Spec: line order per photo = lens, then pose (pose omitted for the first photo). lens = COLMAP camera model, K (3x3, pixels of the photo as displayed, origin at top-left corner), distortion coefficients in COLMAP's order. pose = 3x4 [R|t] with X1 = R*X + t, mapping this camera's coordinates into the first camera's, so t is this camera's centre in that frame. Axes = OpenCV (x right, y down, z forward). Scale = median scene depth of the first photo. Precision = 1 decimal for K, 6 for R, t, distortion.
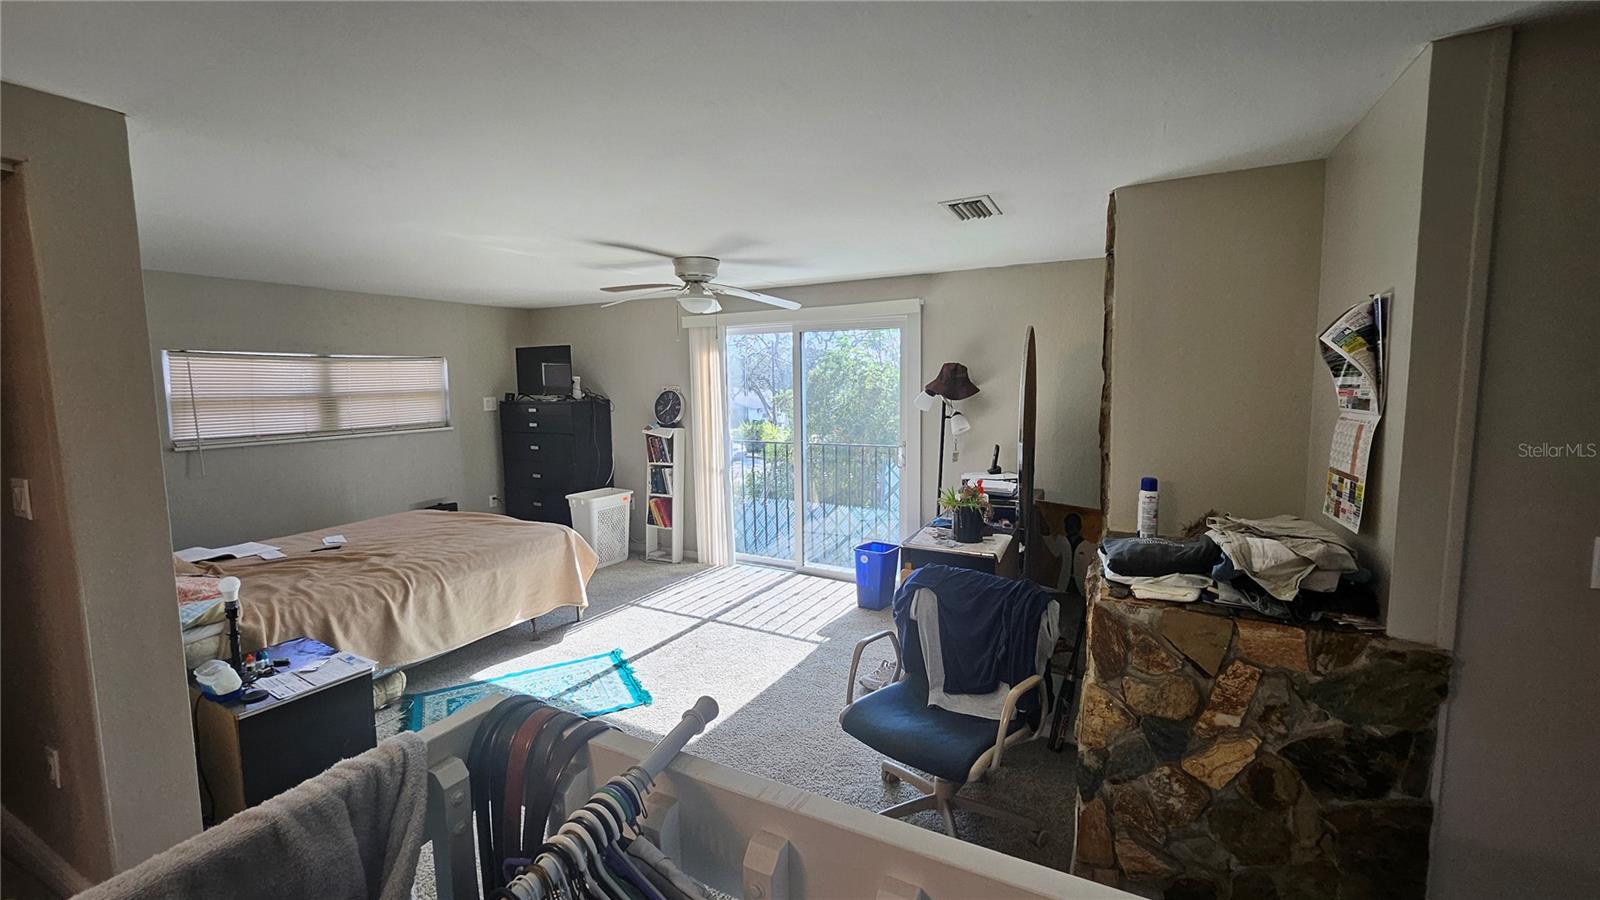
lens RADIAL K [[635.9, 0, 796.2], [0, 635.9, 438.3], [0, 0, 1]] dist [-0.007134, 0.000463]
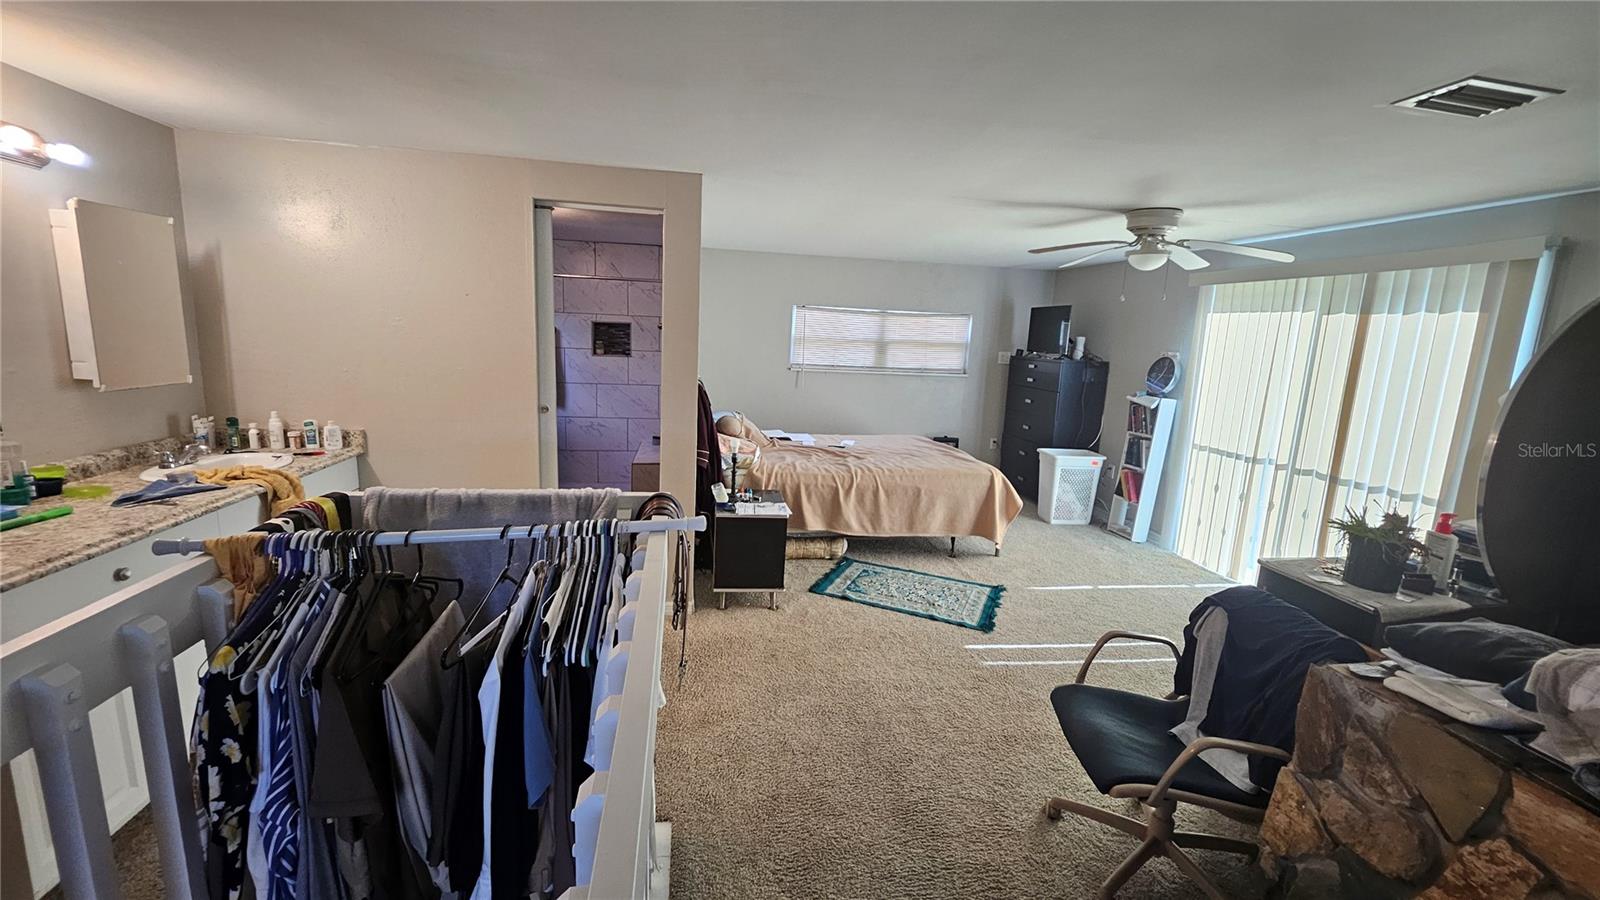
lens RADIAL K [[635.9, 0, 796.2], [0, 635.9, 438.3], [0, 0, 1]] dist [-0.007134, 0.000463]
pose [[0.603926, 0.171639, -0.778340, 0.285191], [-0.125240, 0.984842, 0.120001, -0.004244], [0.787139, 0.025008, 0.616268, 0.039078]]
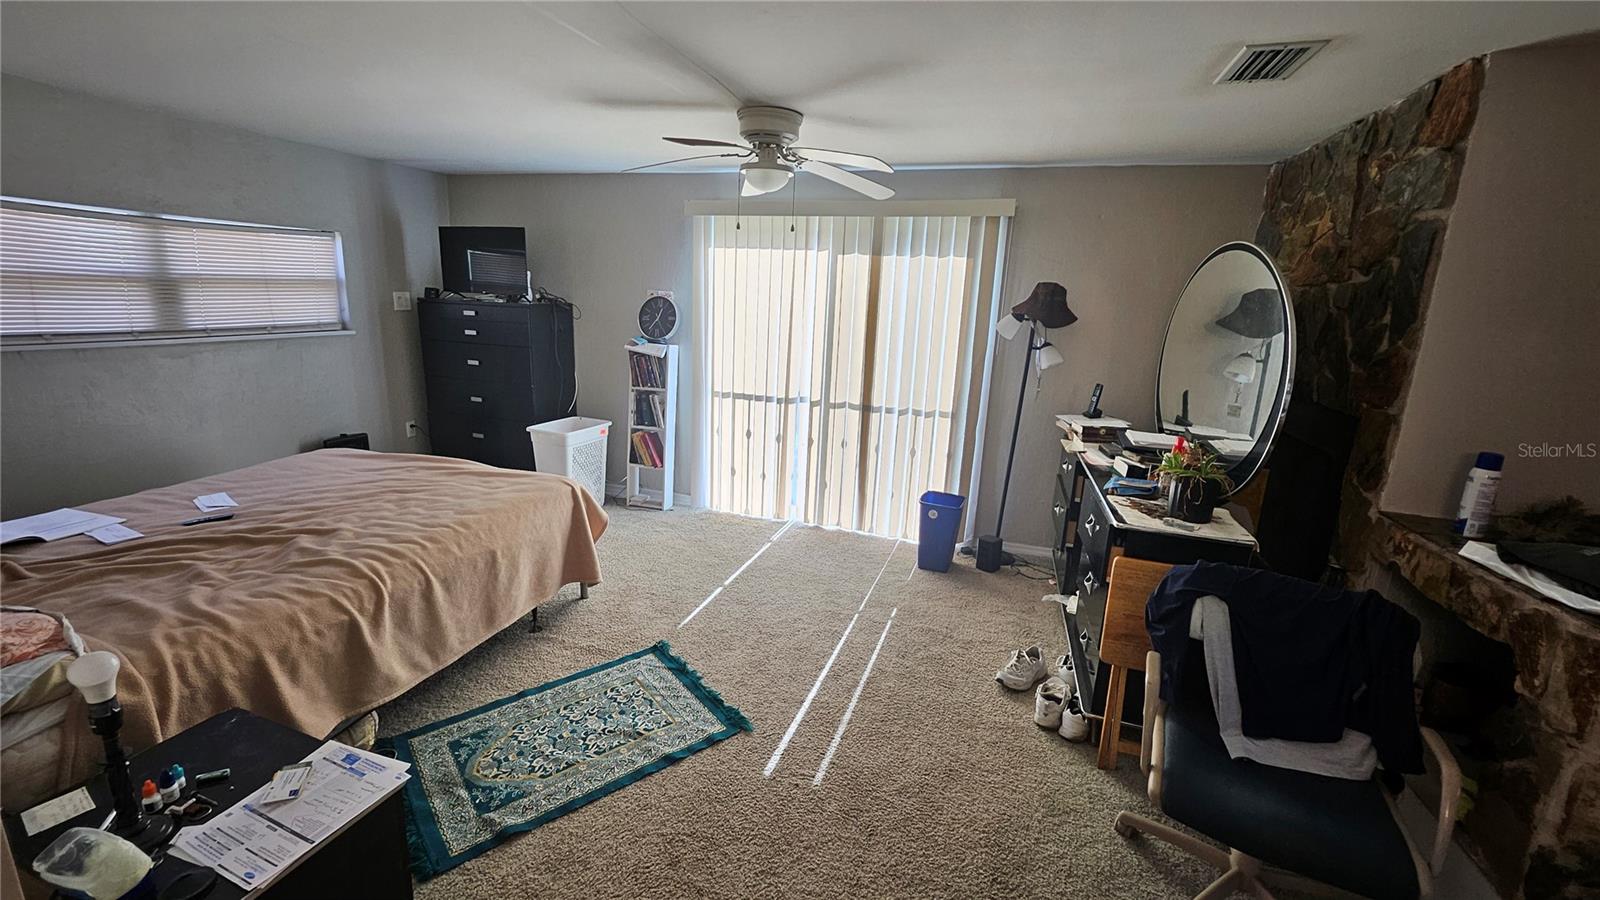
lens RADIAL K [[635.9, 0, 796.2], [0, 635.9, 438.3], [0, 0, 1]] dist [-0.007134, 0.000463]
pose [[0.981665, 0.012535, 0.190202, -0.248153], [-0.037957, 0.990707, 0.130612, -0.013671], [-0.186797, -0.135437, 0.973018, 0.242885]]
